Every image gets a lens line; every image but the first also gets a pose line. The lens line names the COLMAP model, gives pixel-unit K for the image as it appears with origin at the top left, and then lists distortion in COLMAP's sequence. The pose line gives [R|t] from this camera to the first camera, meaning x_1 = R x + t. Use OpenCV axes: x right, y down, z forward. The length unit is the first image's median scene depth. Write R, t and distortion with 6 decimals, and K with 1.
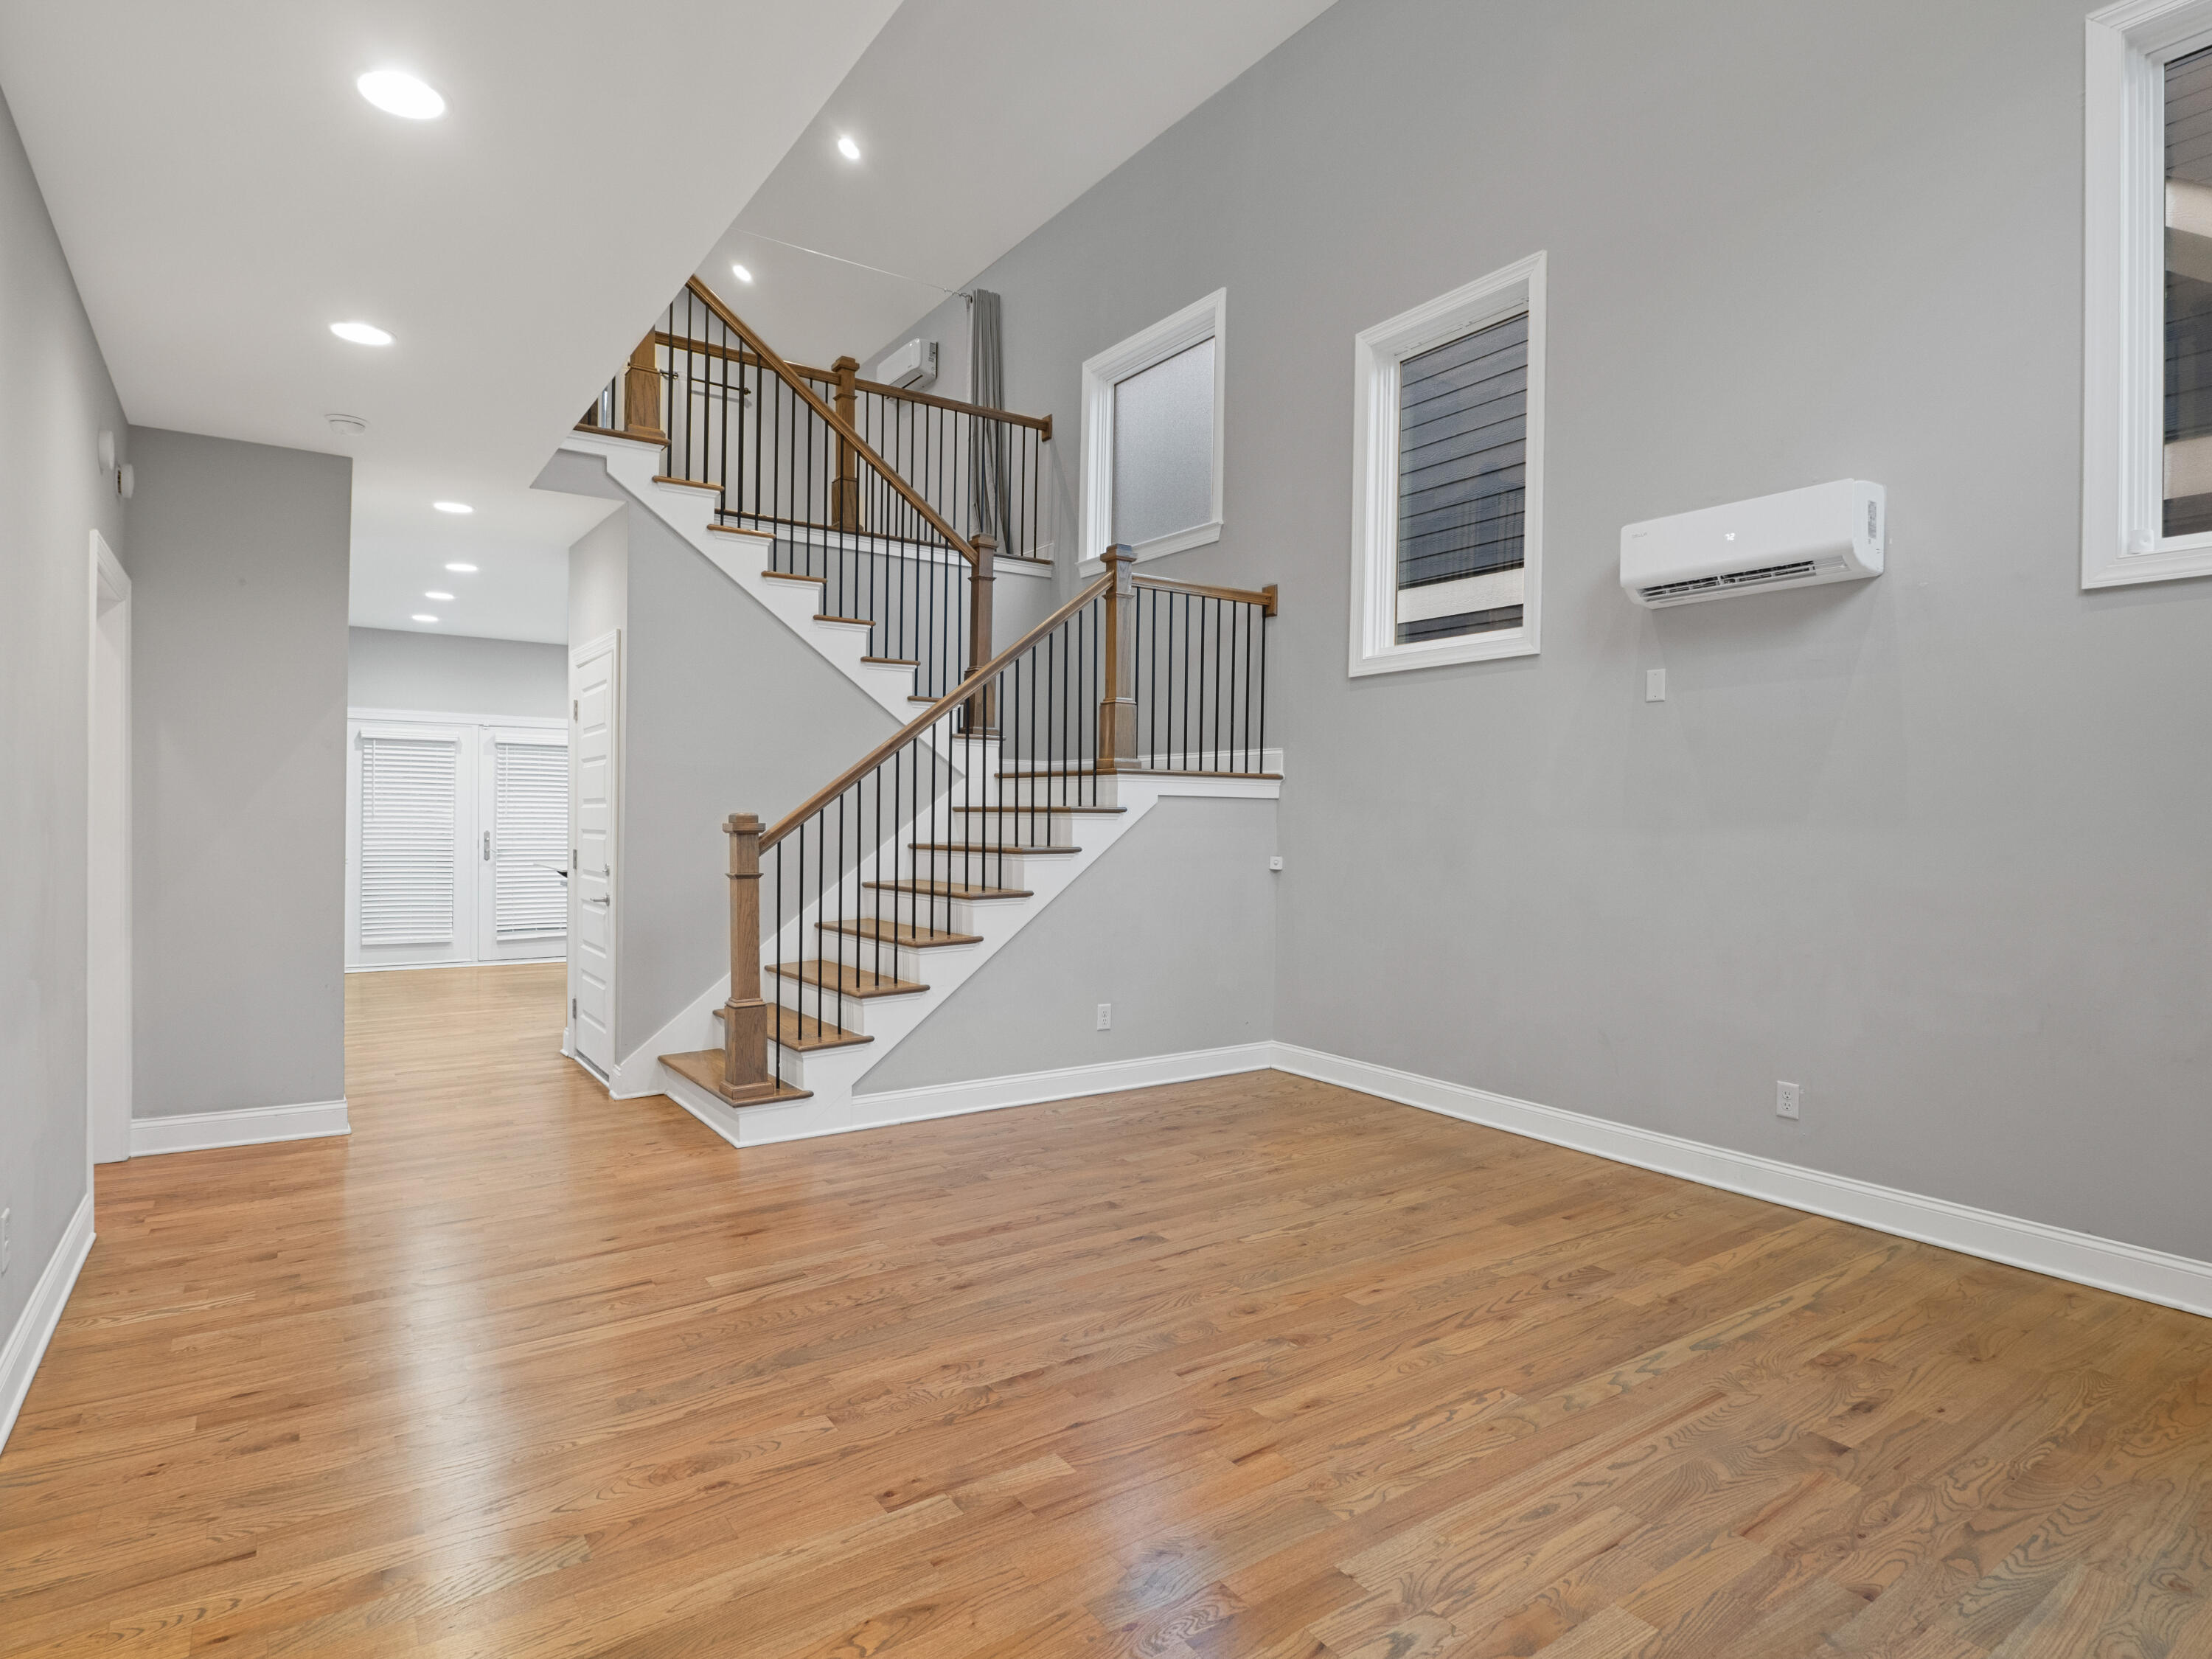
lens RADIAL K [[1178.8, 0, 1105.8], [0, 1178.8, 828.5], [0, 0, 1]] dist [-0.011943, -0.005137]
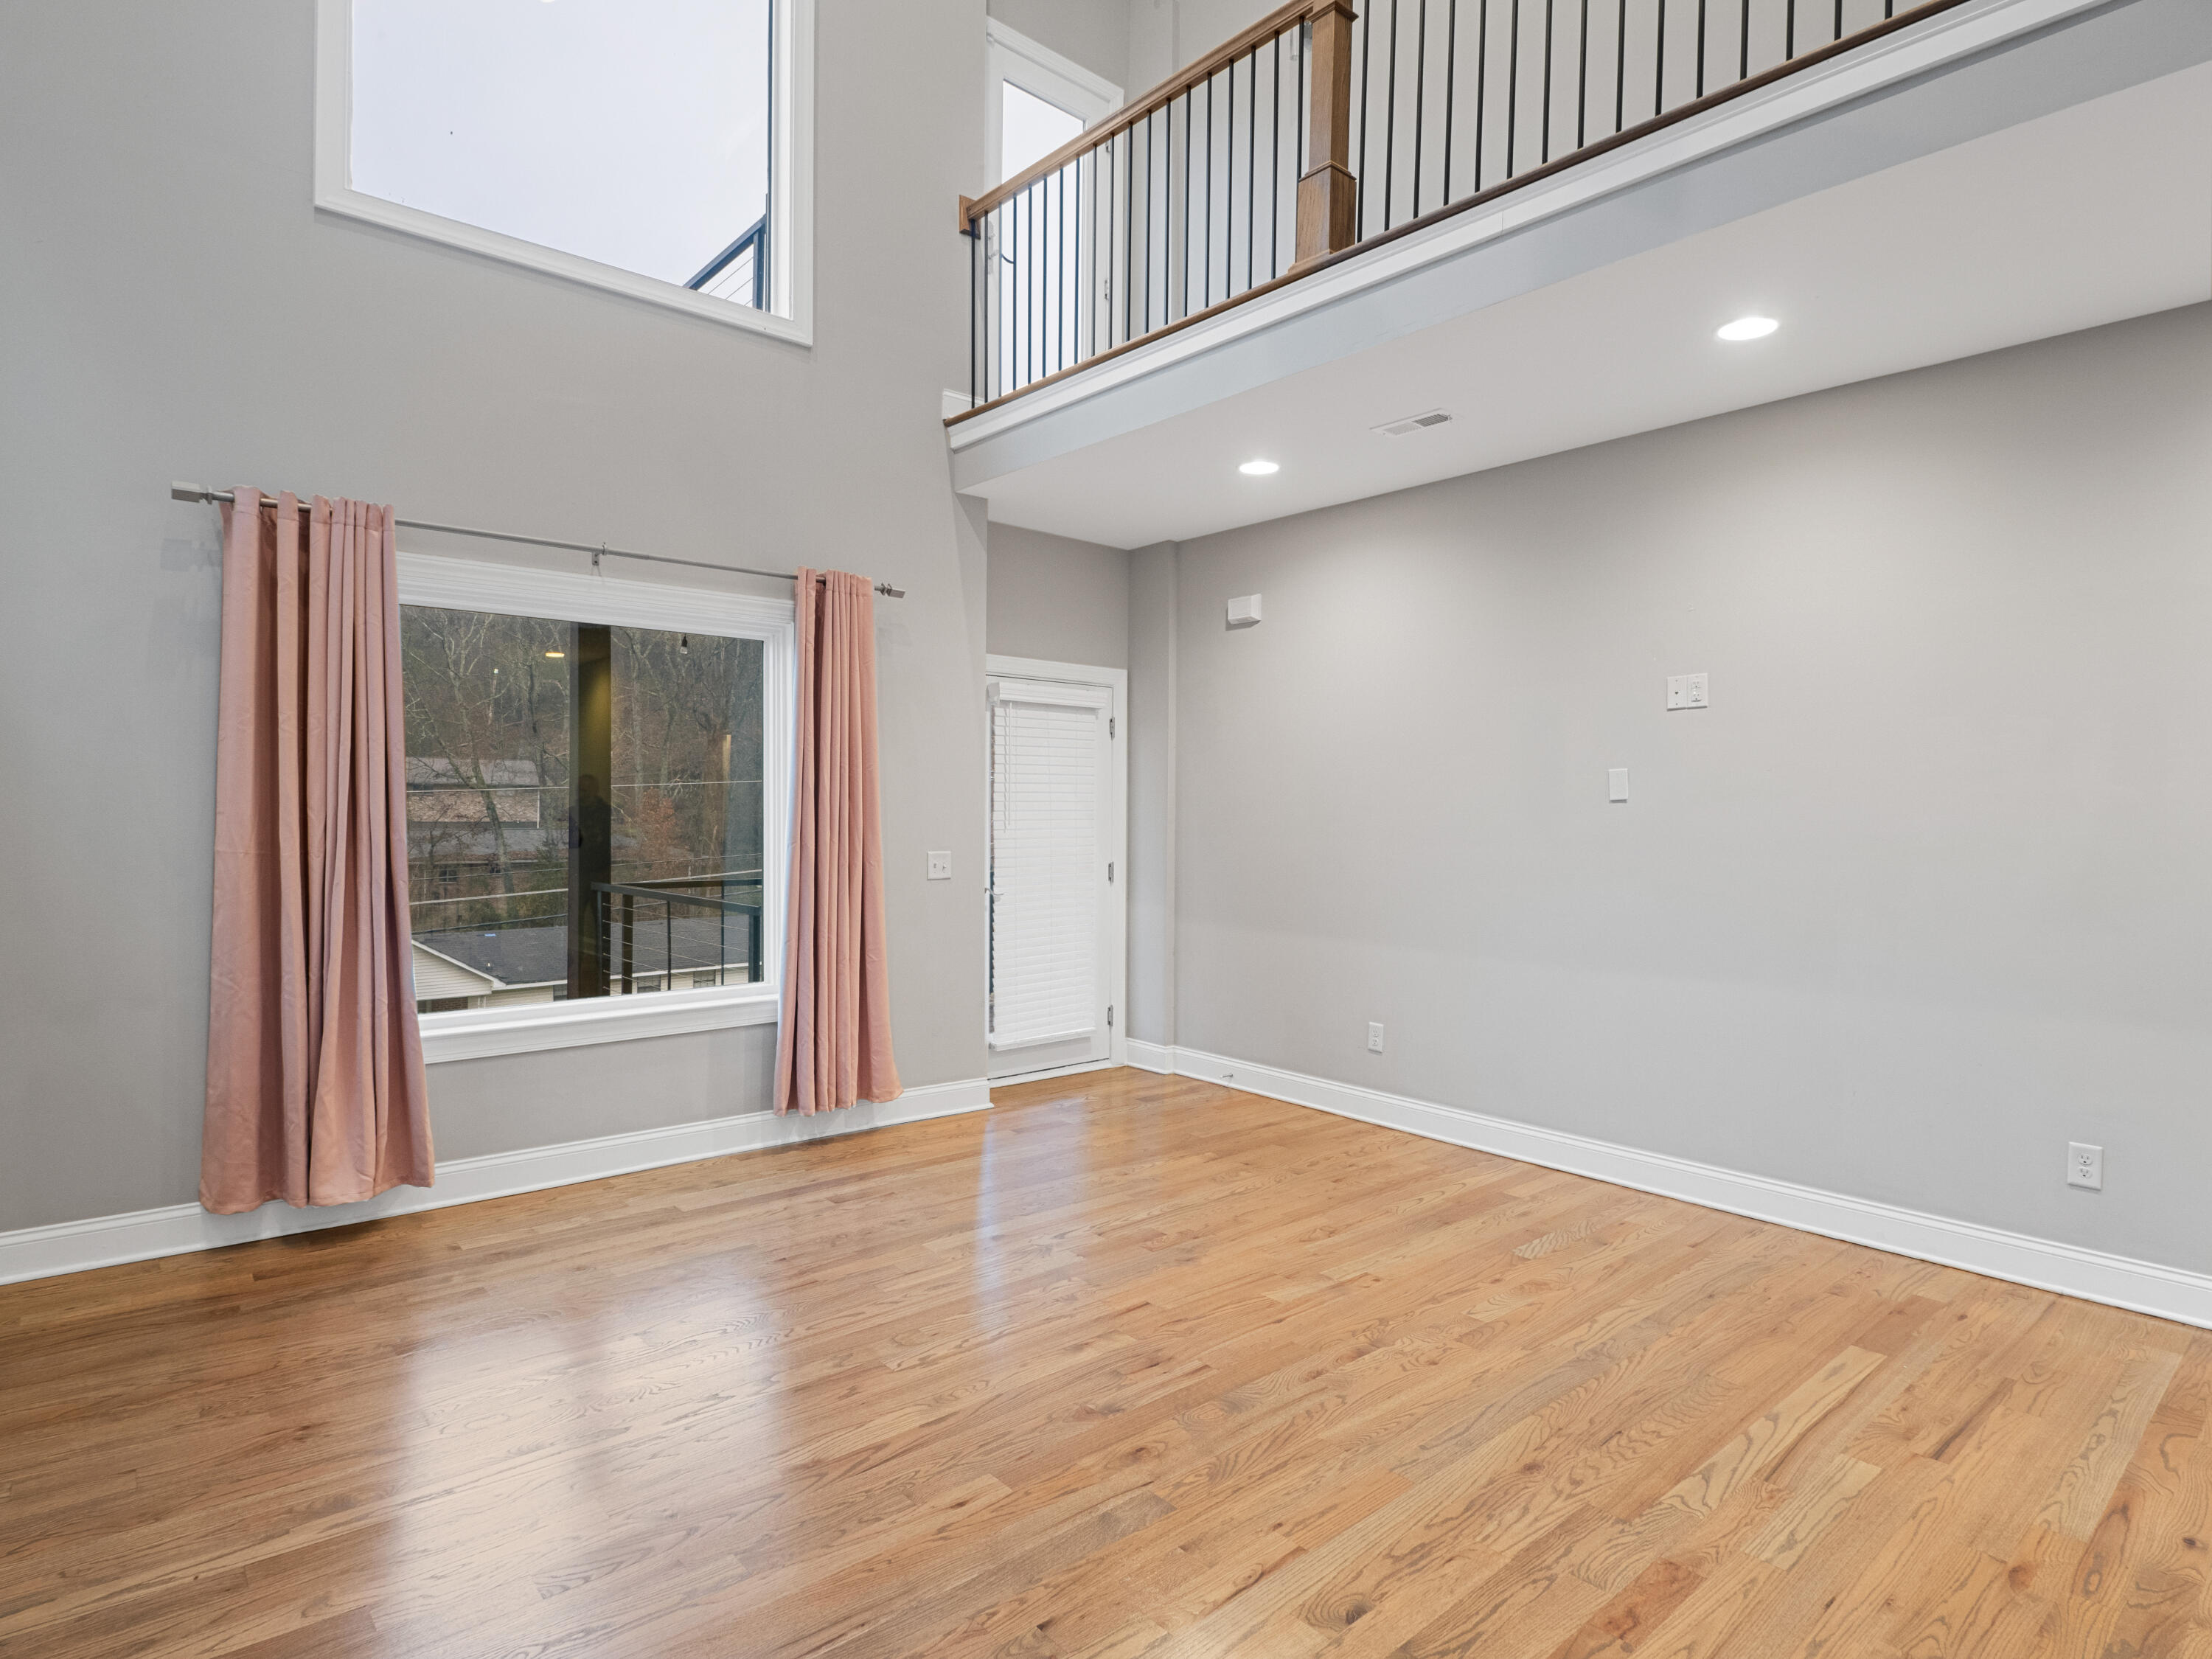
lens RADIAL K [[1178.8, 0, 1104.0], [0, 1178.8, 833.3], [0, 0, 1]] dist [-0.011943, -0.005137]
pose [[-0.994299, -0.021111, -0.104521, 0.256346], [-0.023679, 0.999446, 0.023390, -0.020469], [0.103970, 0.025732, -0.994248, 1.903800]]
